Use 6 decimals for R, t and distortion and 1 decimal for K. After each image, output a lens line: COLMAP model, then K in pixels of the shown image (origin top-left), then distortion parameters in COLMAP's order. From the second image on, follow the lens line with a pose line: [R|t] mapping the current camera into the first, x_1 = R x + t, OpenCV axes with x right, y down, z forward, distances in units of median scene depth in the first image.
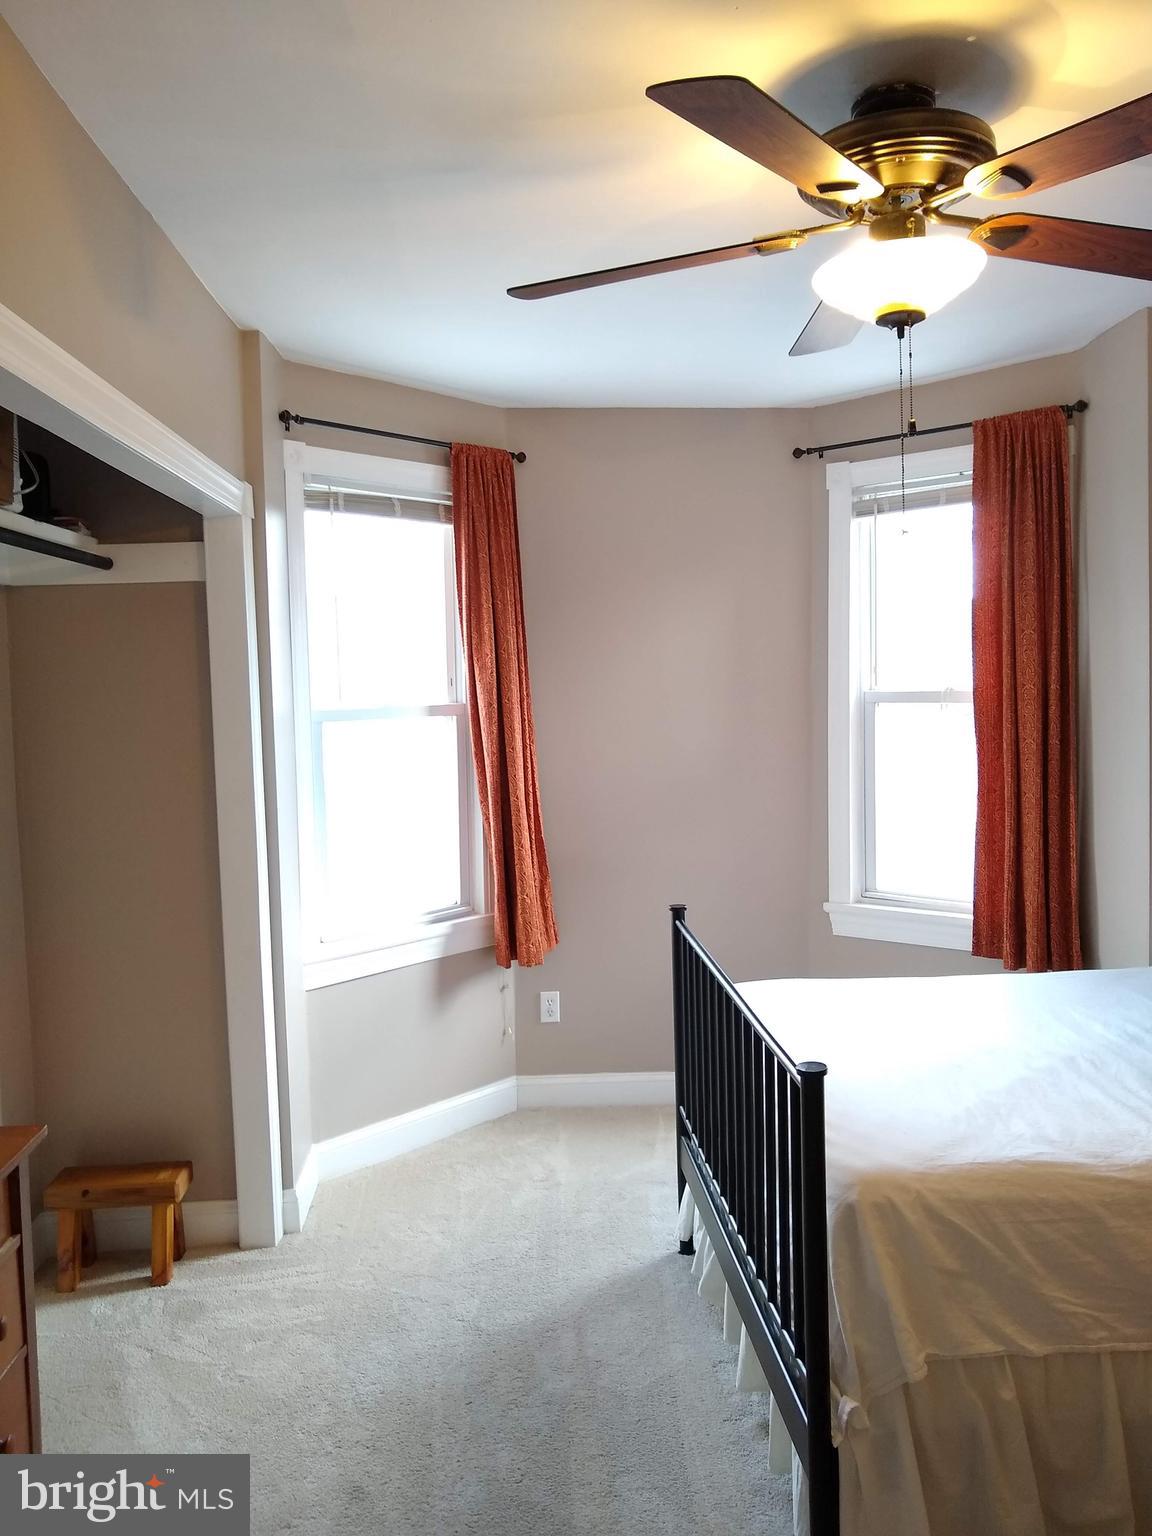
lens RADIAL K [[1237.4, 0, 576.3], [0, 1237.4, 749.8], [0, 0, 1]] dist [0.003964, 0.001146]
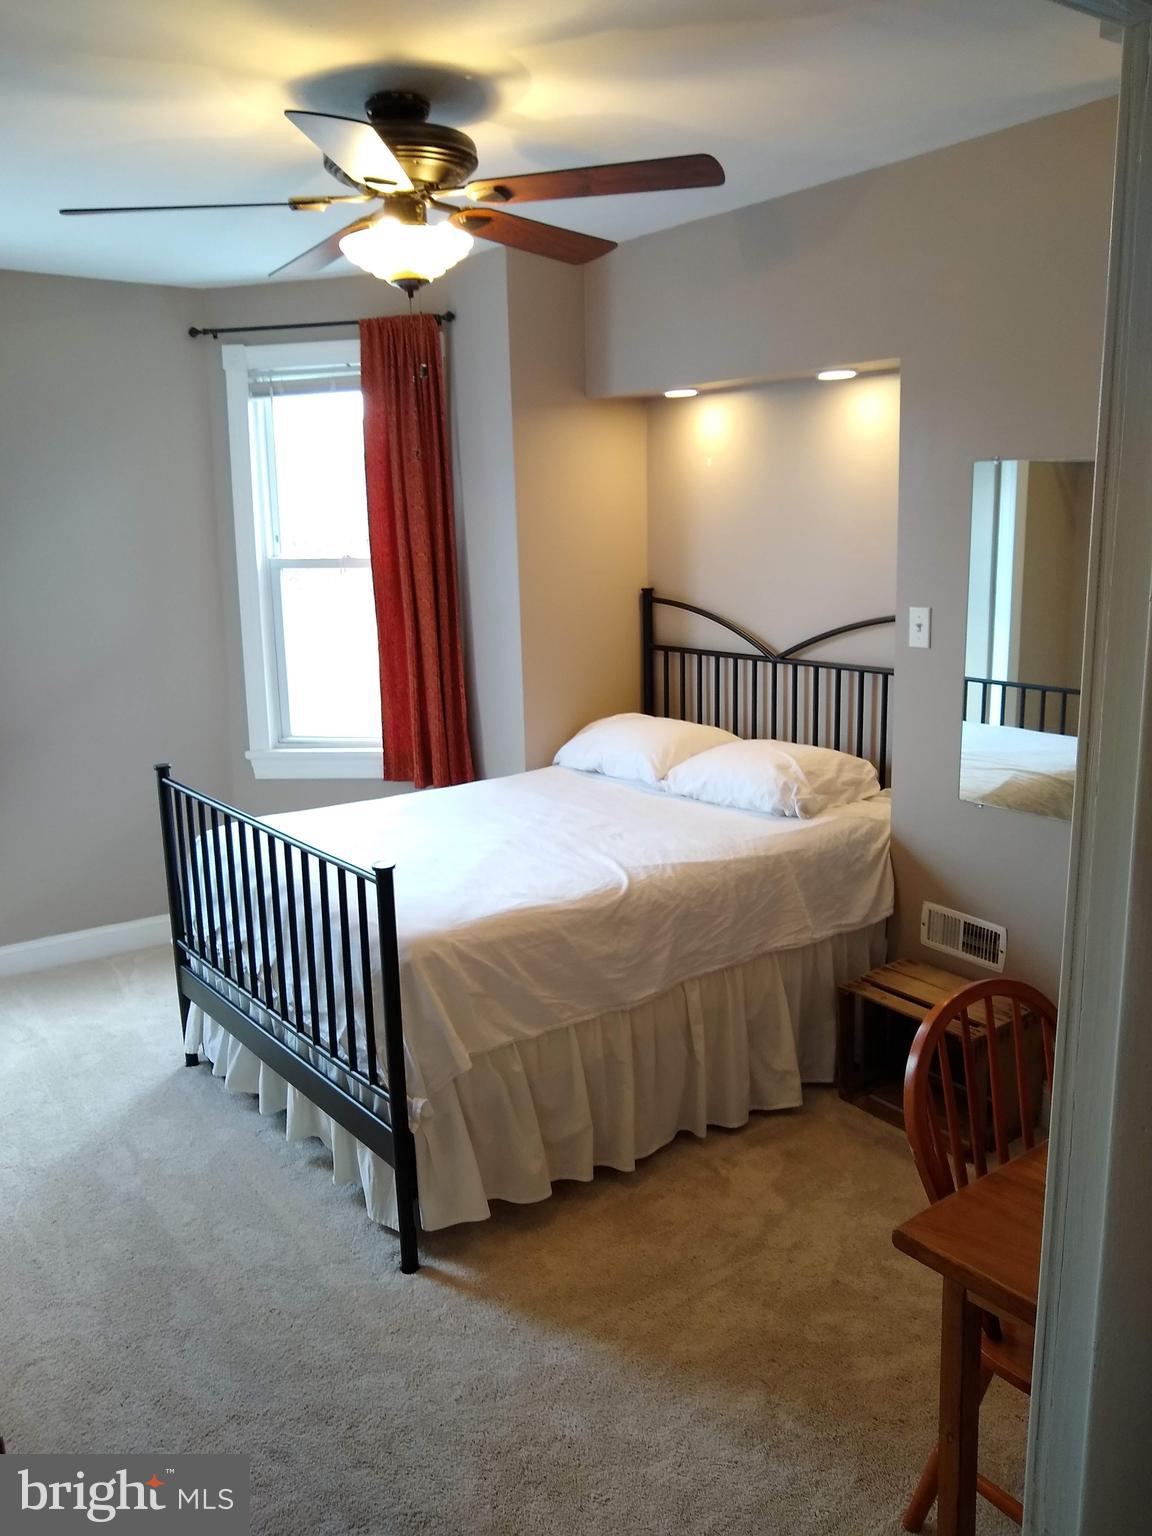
lens RADIAL K [[1237.4, 0, 576.3], [0, 1237.4, 749.8], [0, 0, 1]] dist [0.003964, 0.001146]
pose [[0.842856, -0.106705, 0.527455, -0.213557], [0.042045, 0.990206, 0.133132, -0.021792], [-0.536495, -0.090034, 0.839087, -0.140683]]
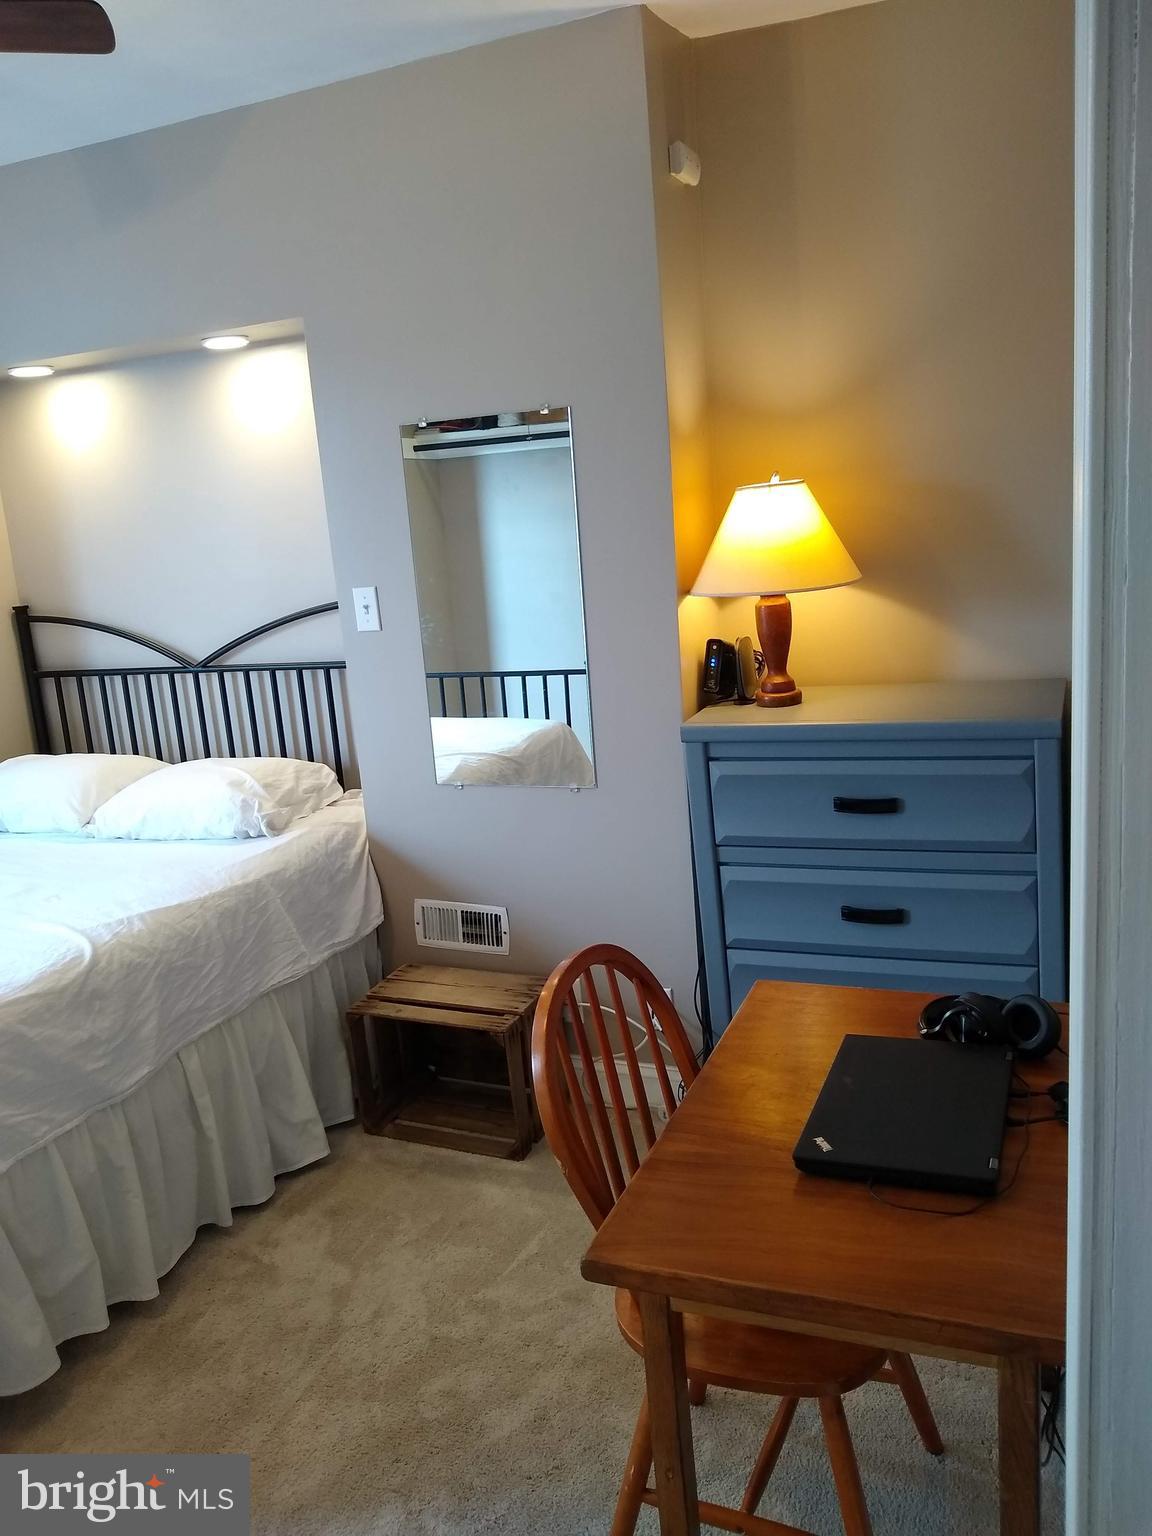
lens RADIAL K [[1237.4, 0, 576.3], [0, 1237.4, 749.8], [0, 0, 1]] dist [0.003964, 0.001146]
pose [[0.458692, -0.196102, 0.866686, -0.190428], [0.126801, 0.979808, 0.154588, 0.010236], [-0.879501, 0.038989, 0.474297, 0.009332]]
